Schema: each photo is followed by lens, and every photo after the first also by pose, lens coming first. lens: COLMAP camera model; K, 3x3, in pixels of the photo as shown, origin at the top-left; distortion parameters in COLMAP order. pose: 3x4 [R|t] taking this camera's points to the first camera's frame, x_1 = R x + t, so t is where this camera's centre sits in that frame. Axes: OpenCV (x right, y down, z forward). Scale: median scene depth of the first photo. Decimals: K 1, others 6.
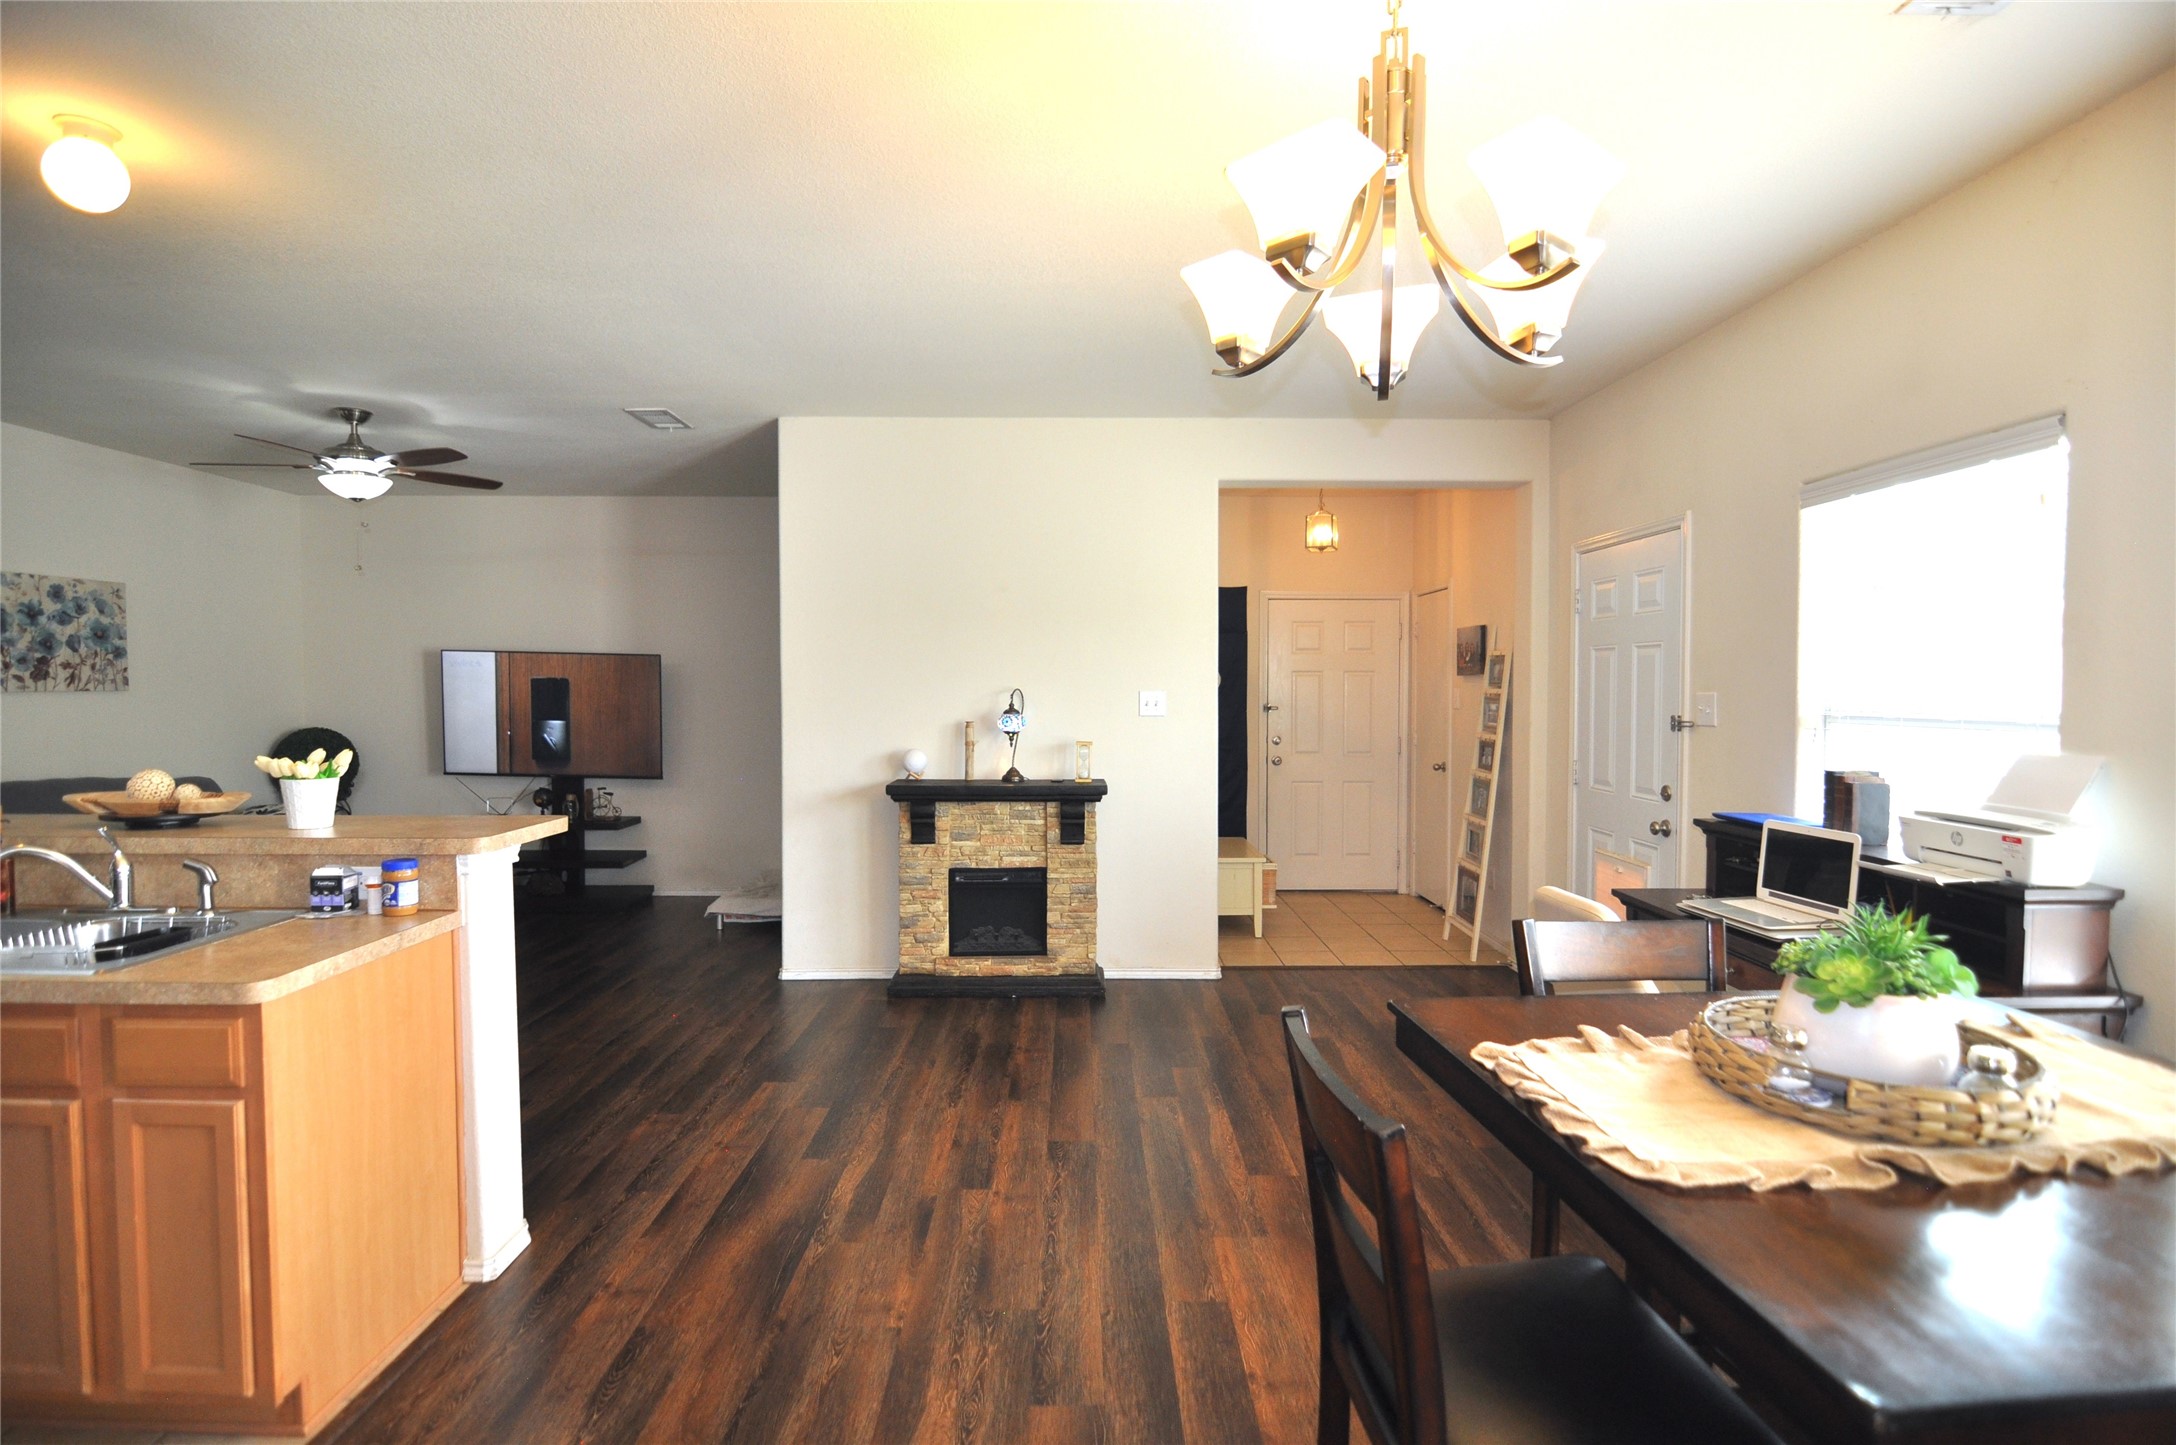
lens RADIAL K [[1038.0, 0, 1086.3], [0, 1038.0, 715.9], [0, 0, 1]] dist [-0.008875, -0.008149]
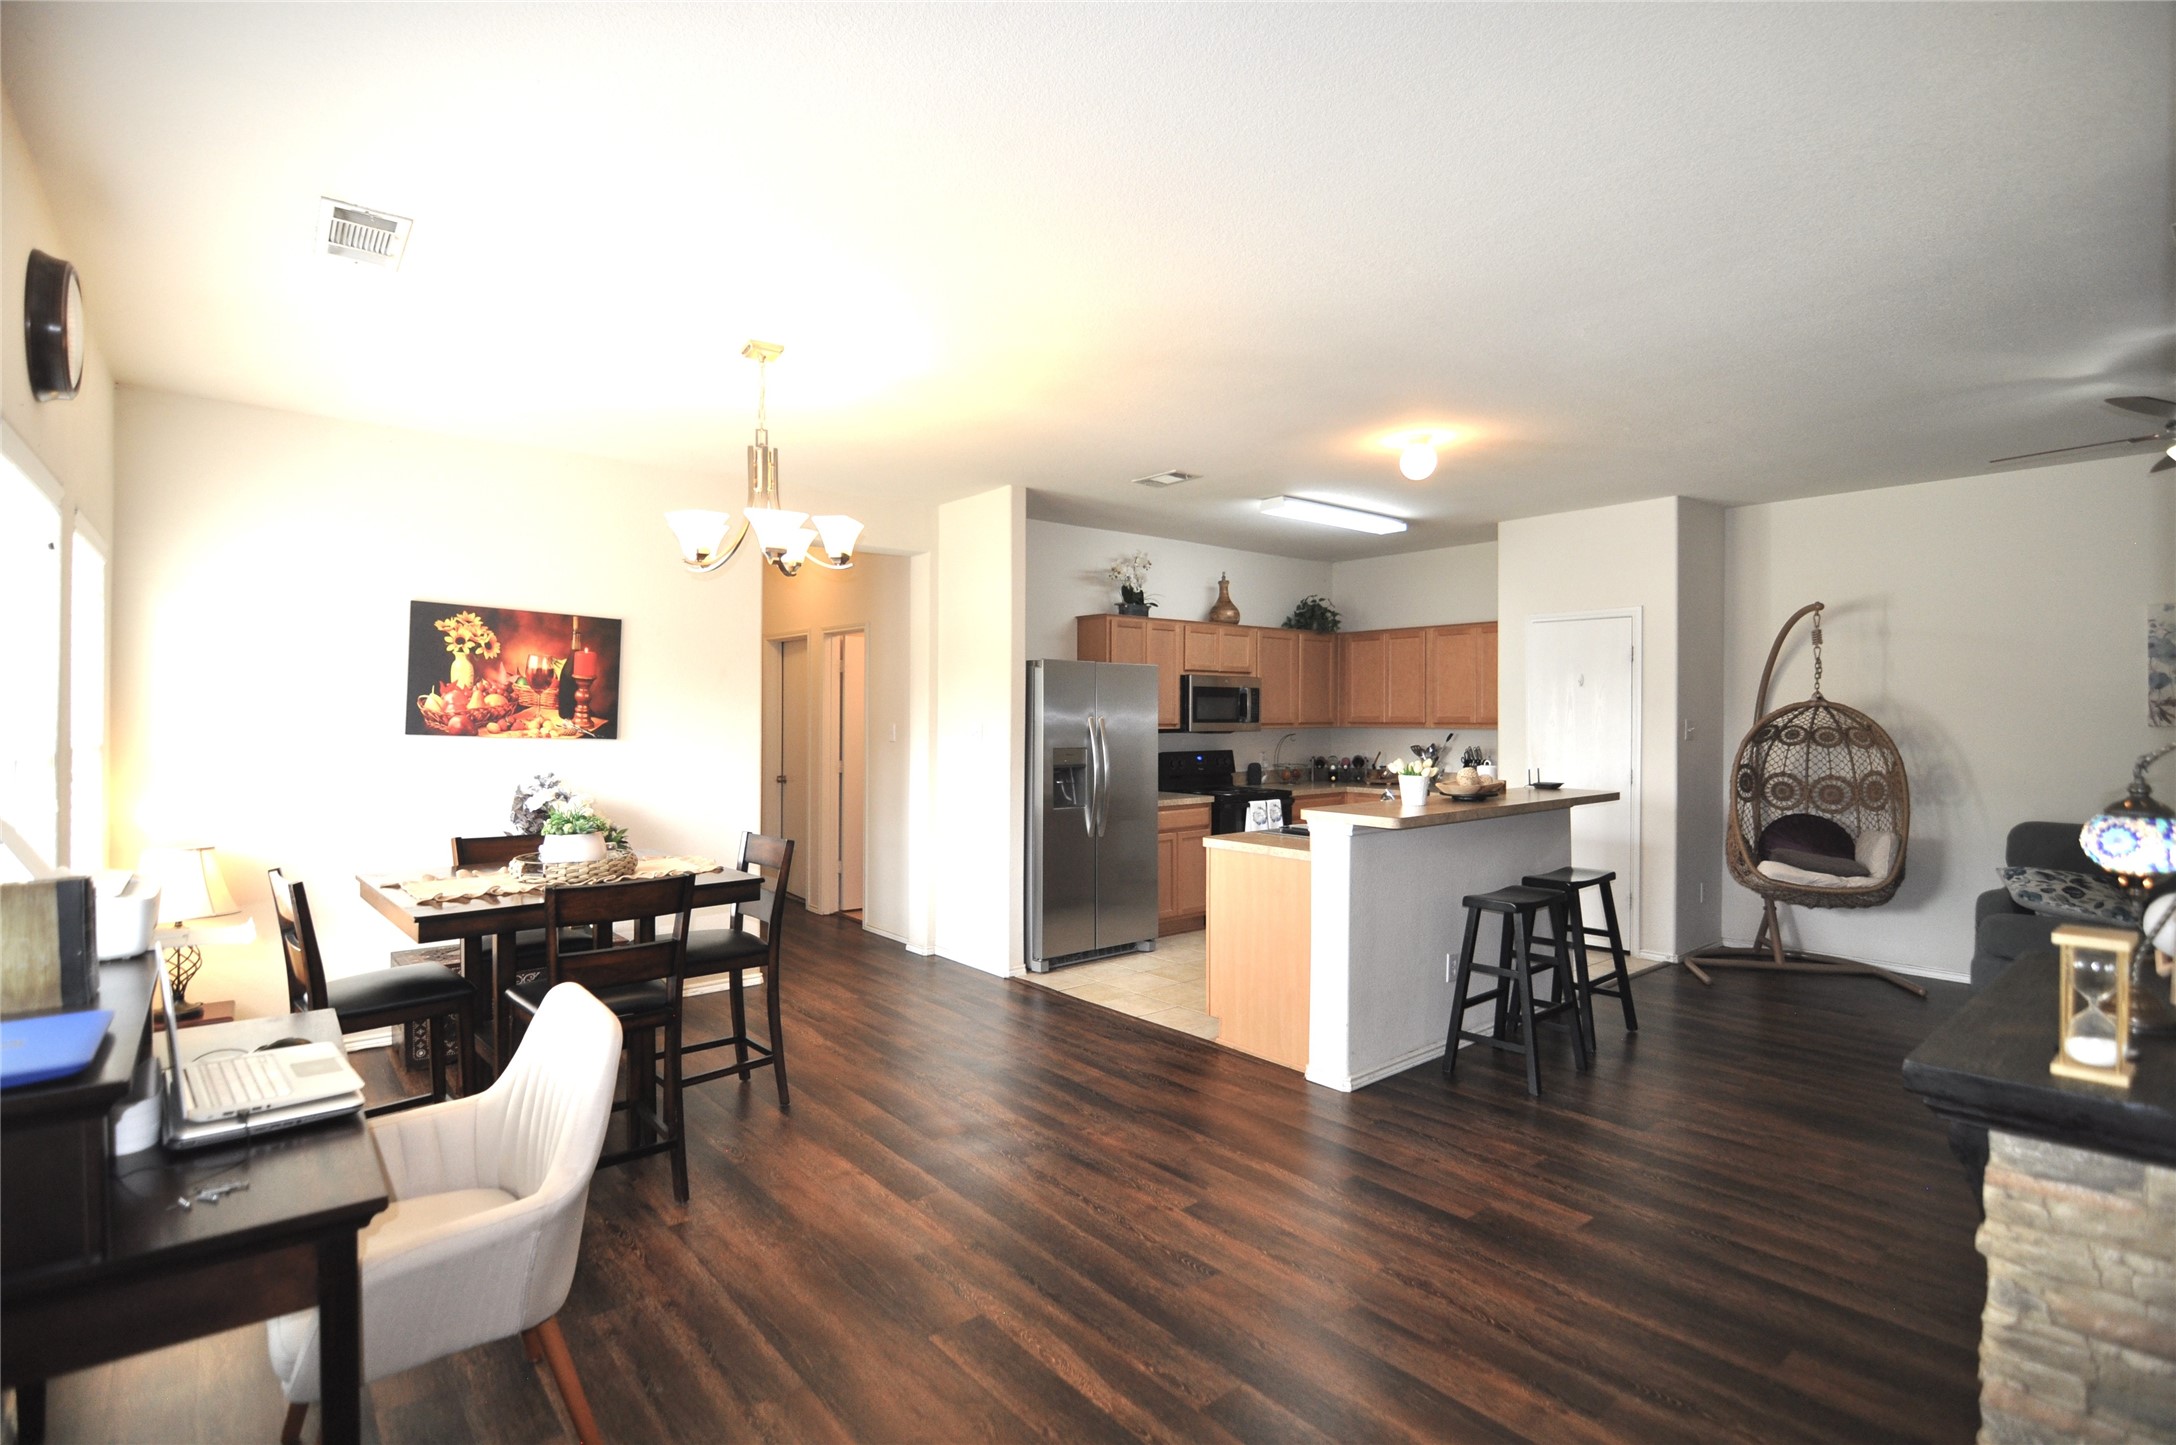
lens RADIAL K [[1038.0, 0, 1086.3], [0, 1038.0, 715.9], [0, 0, 1]] dist [-0.008875, -0.008149]
pose [[-0.777581, 0.000316, -0.628783, 0.378019], [-0.018339, 0.999563, 0.023180, -0.034665], [0.628515, 0.029555, -0.777236, 1.039768]]
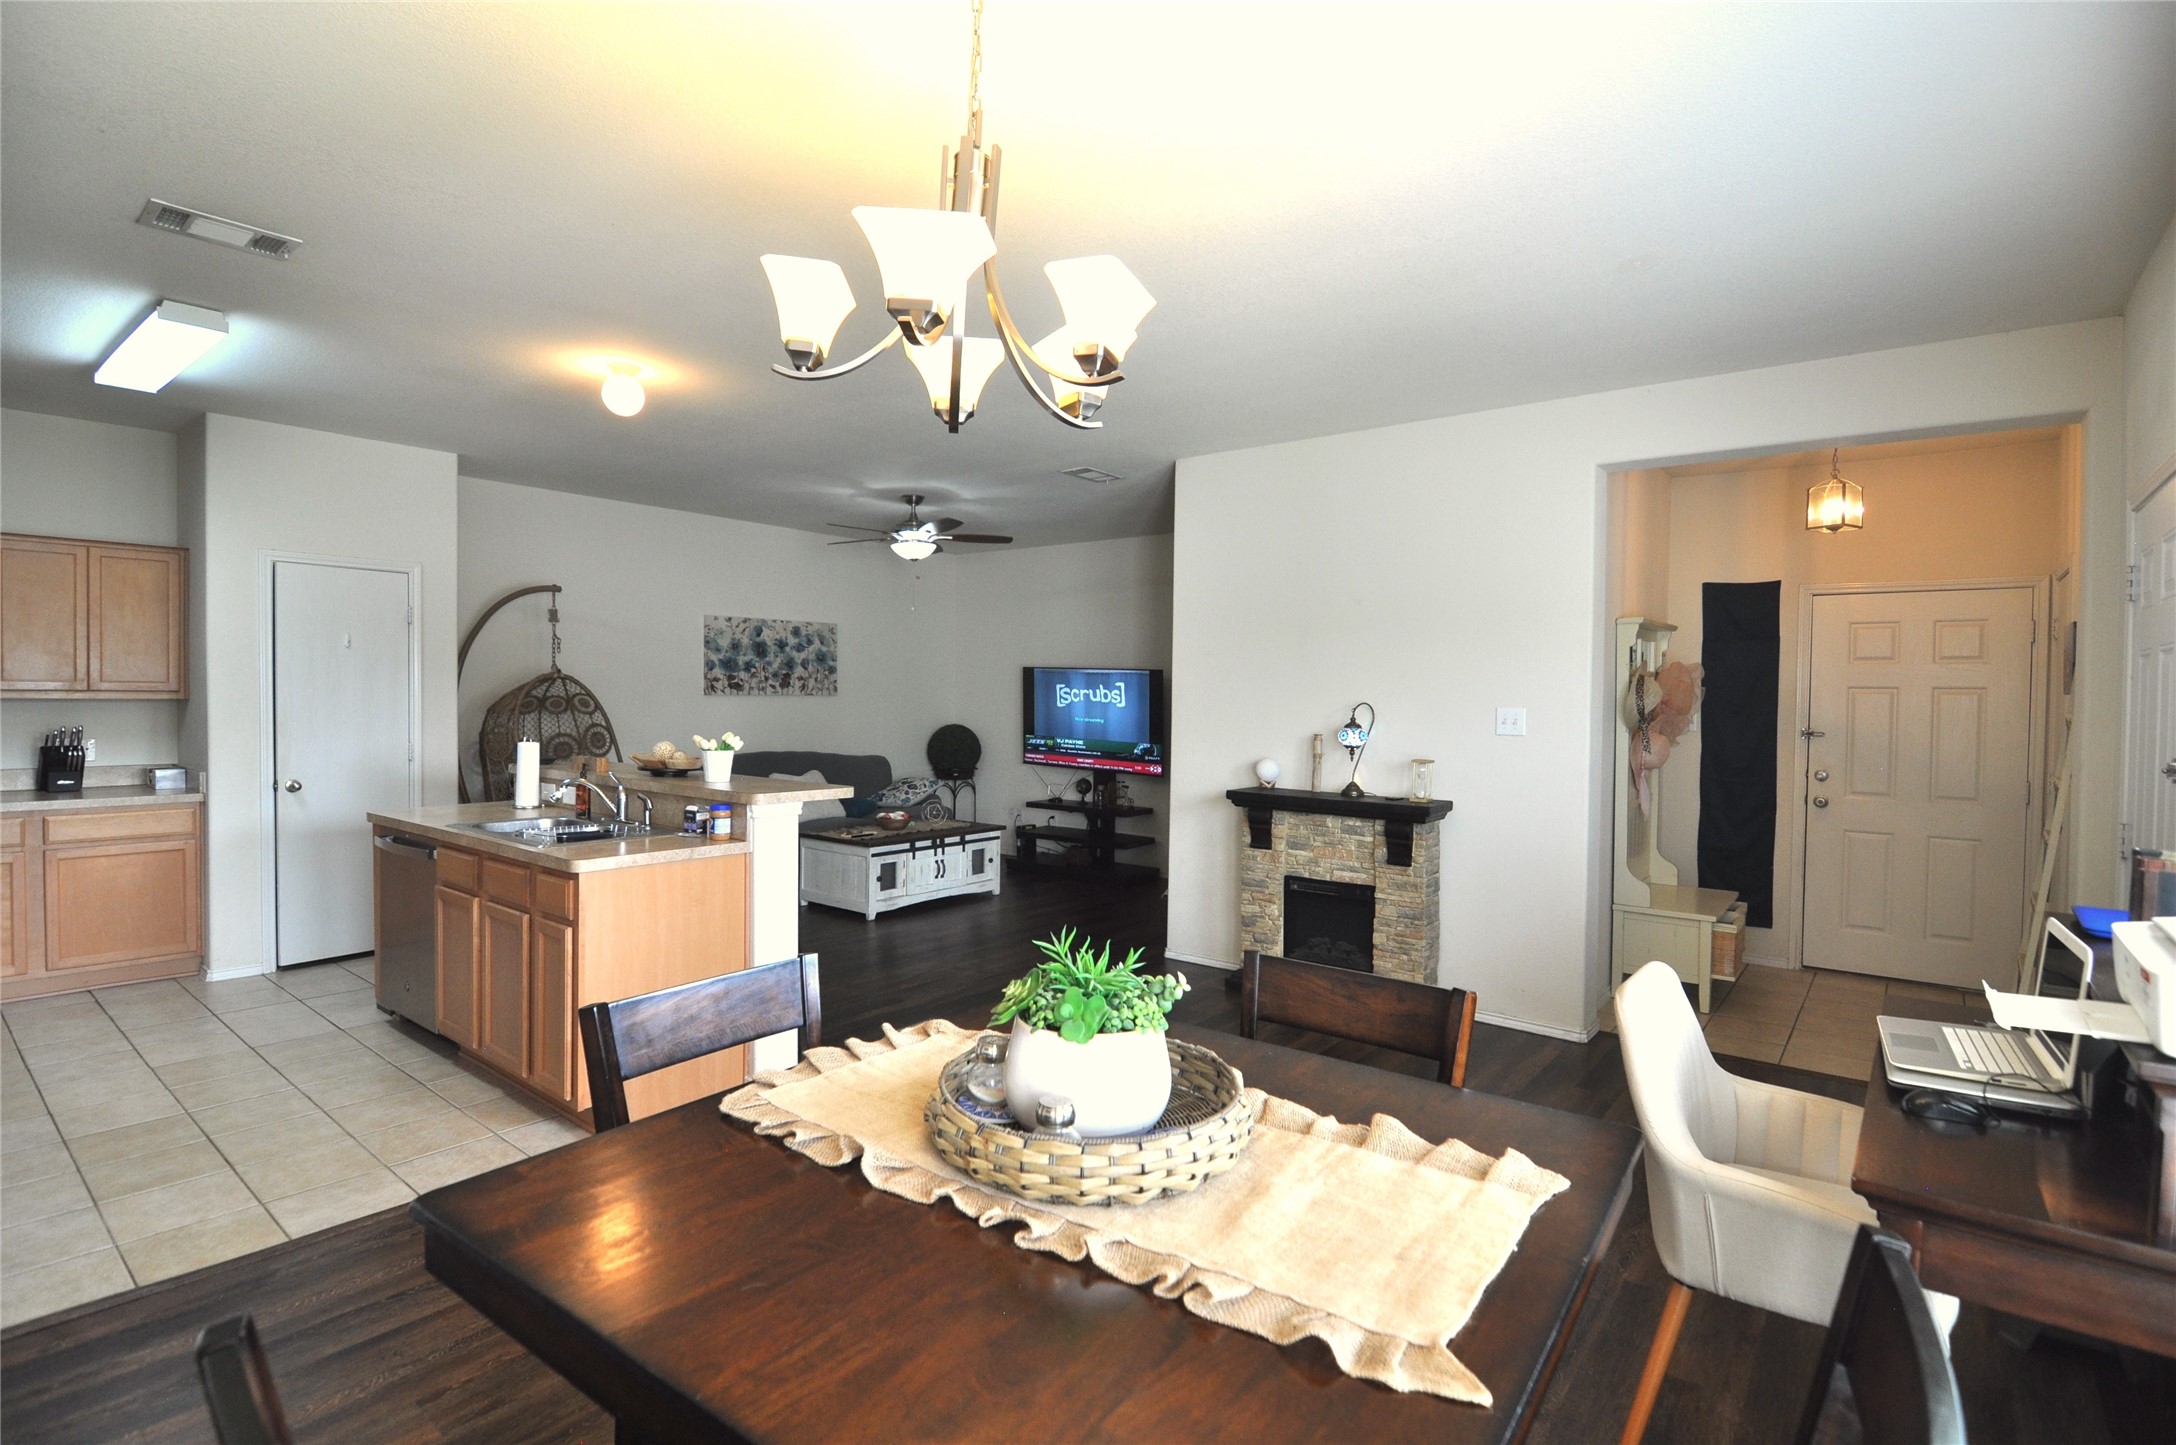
lens RADIAL K [[1038.0, 0, 1086.3], [0, 1038.0, 715.9], [0, 0, 1]] dist [-0.008875, -0.008149]
pose [[0.770719, 0.022873, -0.636765, 0.363186], [-0.031372, 0.999506, -0.002069, -0.003384], [0.636403, 0.021571, 0.771055, 0.071456]]
